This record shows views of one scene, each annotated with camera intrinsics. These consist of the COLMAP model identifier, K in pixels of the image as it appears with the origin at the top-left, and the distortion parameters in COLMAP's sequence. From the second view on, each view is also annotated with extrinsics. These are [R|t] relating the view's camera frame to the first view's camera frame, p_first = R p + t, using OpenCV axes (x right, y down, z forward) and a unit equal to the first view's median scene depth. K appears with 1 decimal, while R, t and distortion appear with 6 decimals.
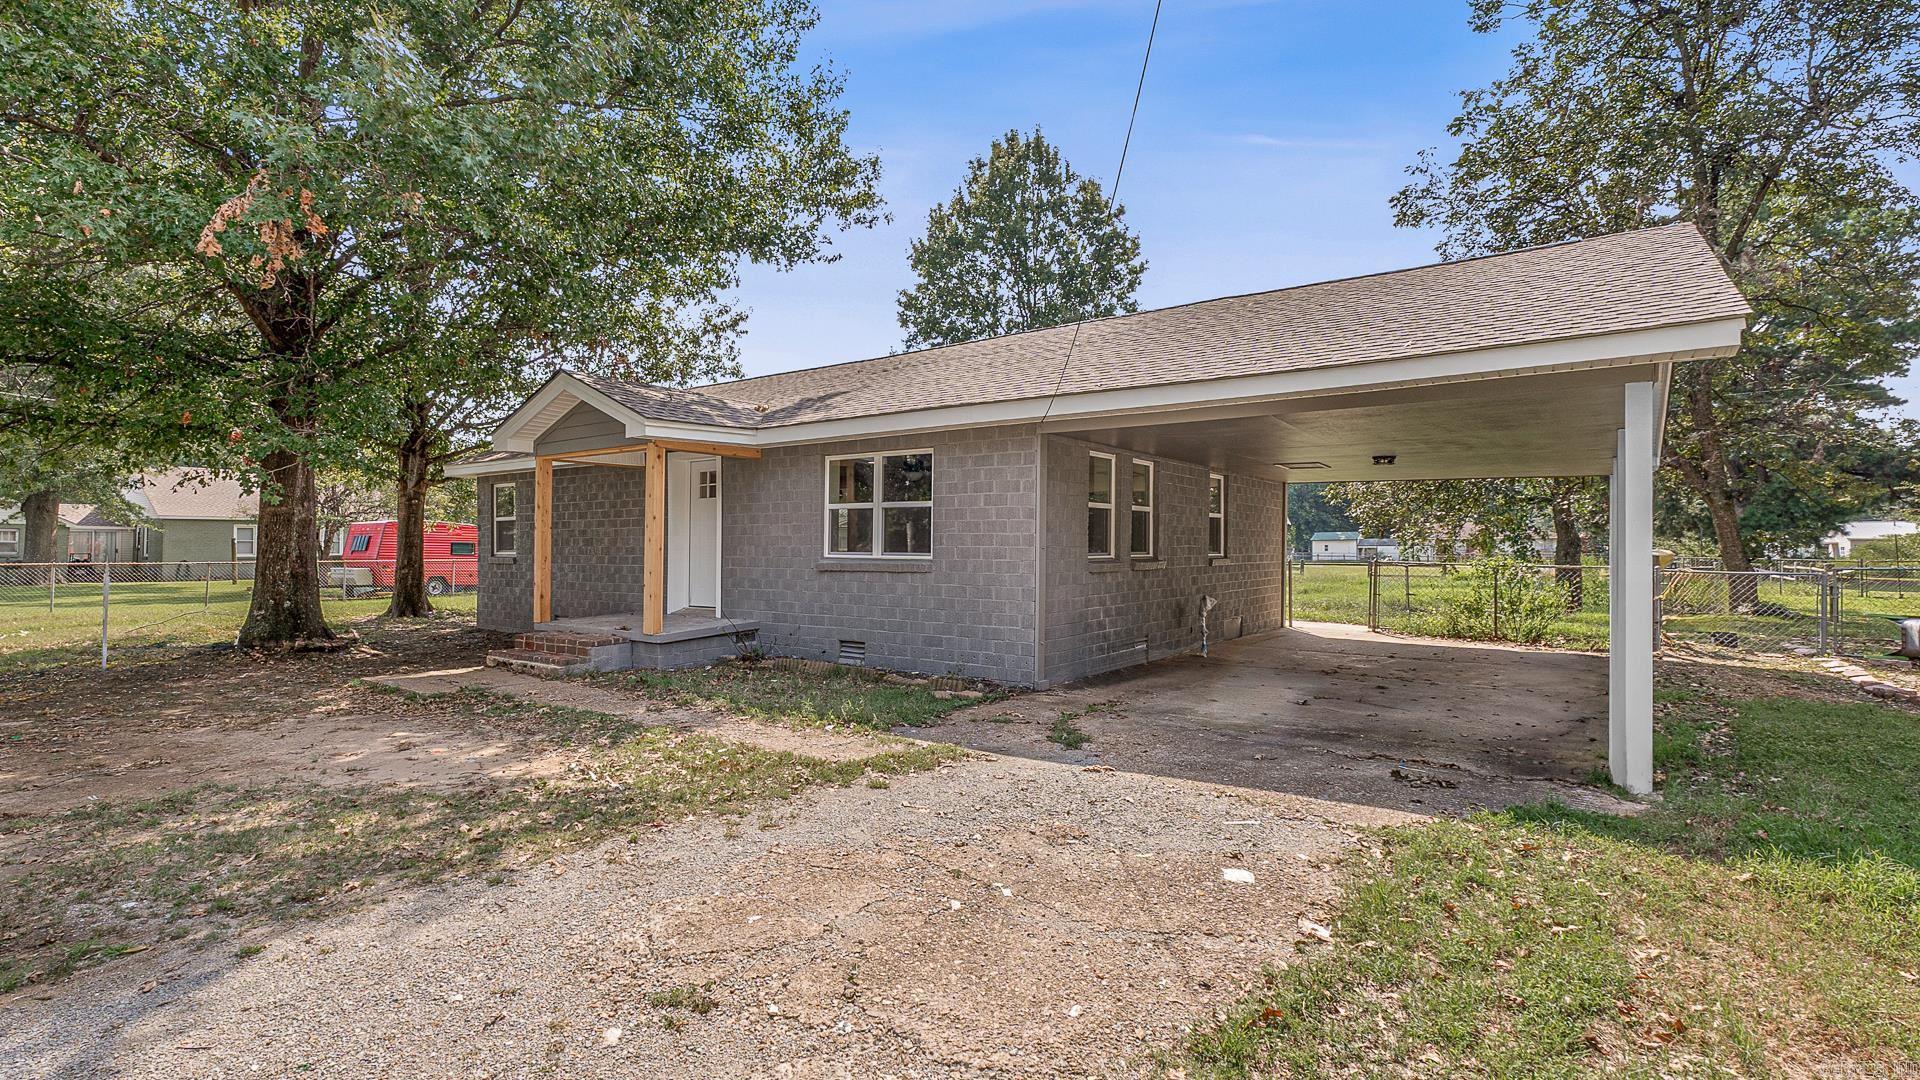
lens RADIAL K [[875.9, 0, 958.3], [0, 875.9, 547.1], [0, 0, 1]] dist [-0.002084, -0.000057]
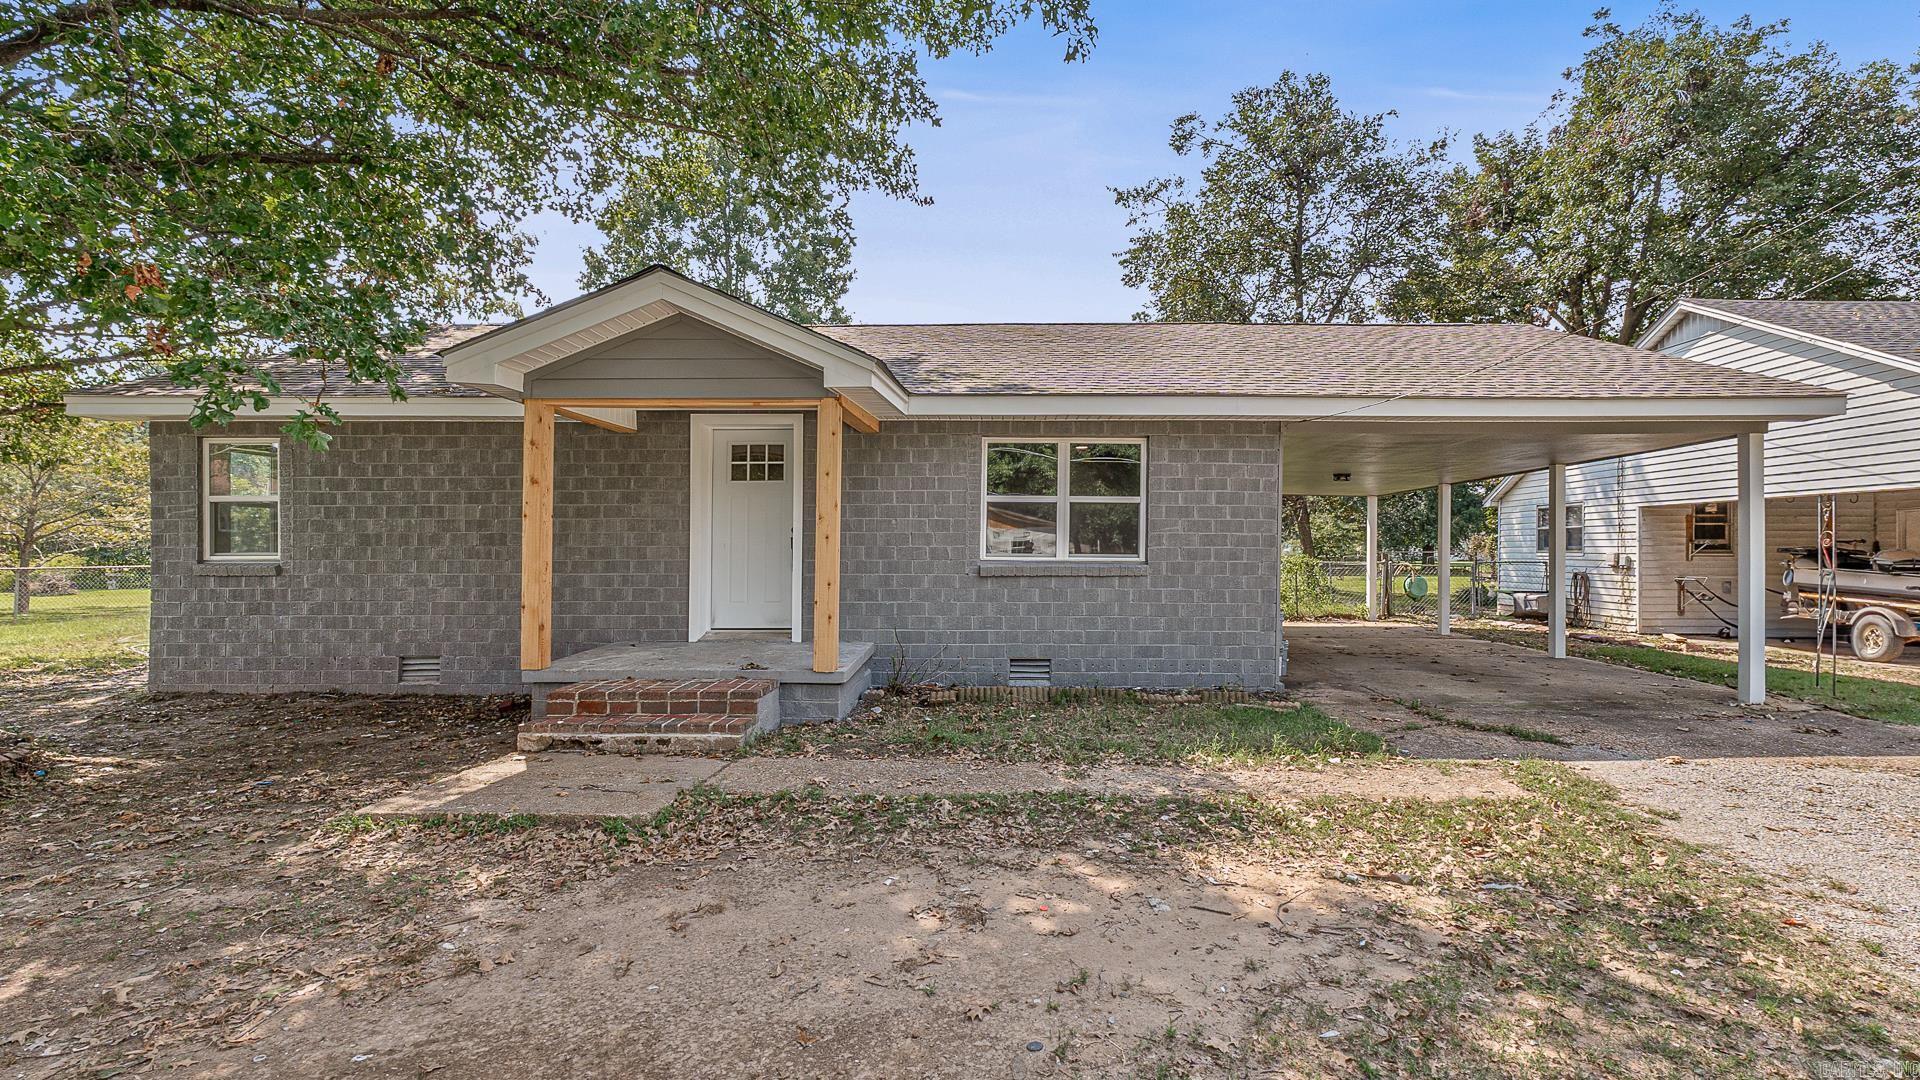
lens RADIAL K [[817.7, 0, 964.6], [0, 817.7, 539.2], [0, 0, 1]] dist [-0.001687, -0.000022]
pose [[0.811729, 0.008523, 0.583971, -0.620659], [-0.000827, 0.999909, -0.013445, 0.002529], [-0.584033, 0.010431, 0.811663, 0.388437]]
